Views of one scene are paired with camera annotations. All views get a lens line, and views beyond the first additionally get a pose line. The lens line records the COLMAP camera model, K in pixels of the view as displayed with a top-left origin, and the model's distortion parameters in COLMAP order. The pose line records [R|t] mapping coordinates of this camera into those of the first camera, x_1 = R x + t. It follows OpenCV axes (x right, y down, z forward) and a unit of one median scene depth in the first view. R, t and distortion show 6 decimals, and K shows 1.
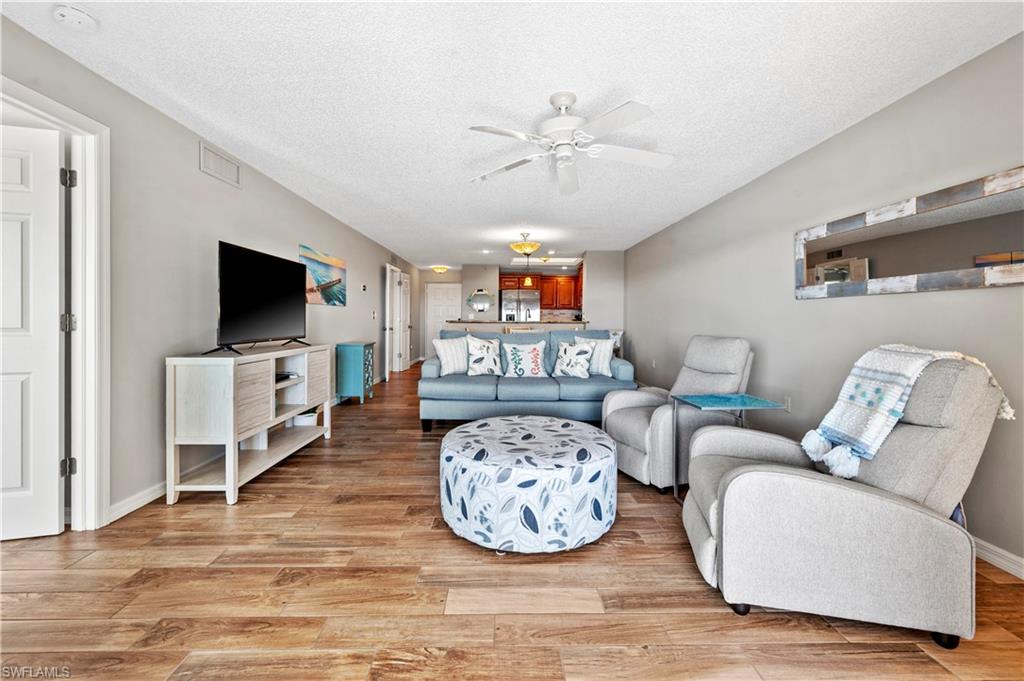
lens RADIAL K [[412.4, 0, 507.7], [0, 412.4, 323.0], [0, 0, 1]] dist [0.003724, -0.000339]
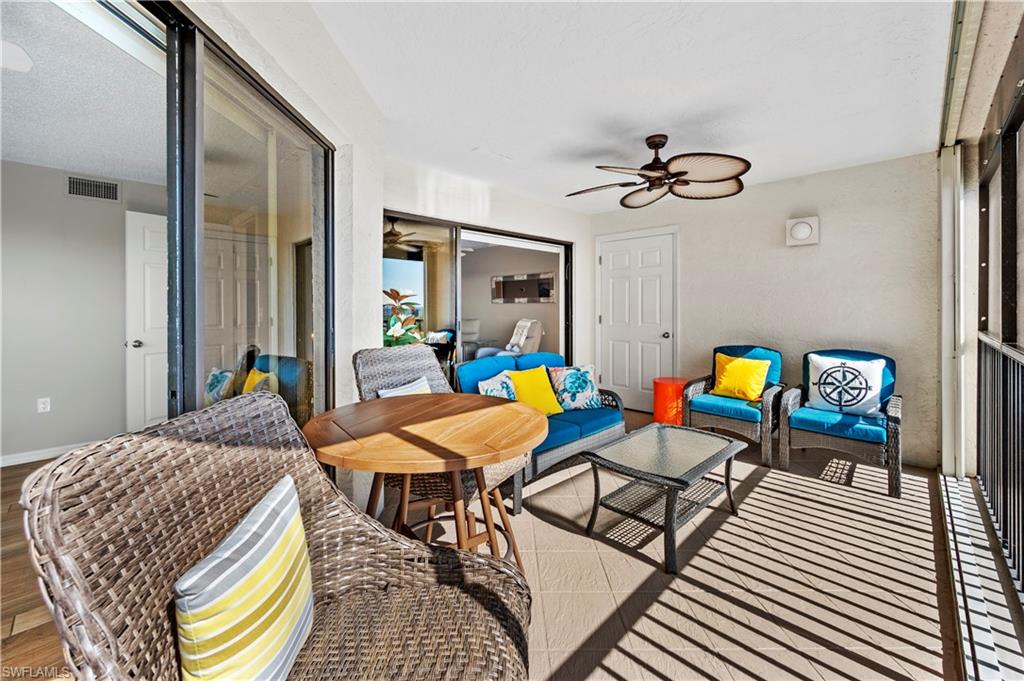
lens RADIAL K [[412.4, 0, 500.9], [0, 412.4, 310.2], [0, 0, 1]] dist [0.003724, -0.000339]
pose [[0.724938, -0.005857, 0.688789, -1.452024], [0.007271, 0.999973, 0.000851, -0.022595], [-0.688776, 0.004391, 0.724961, -1.262249]]
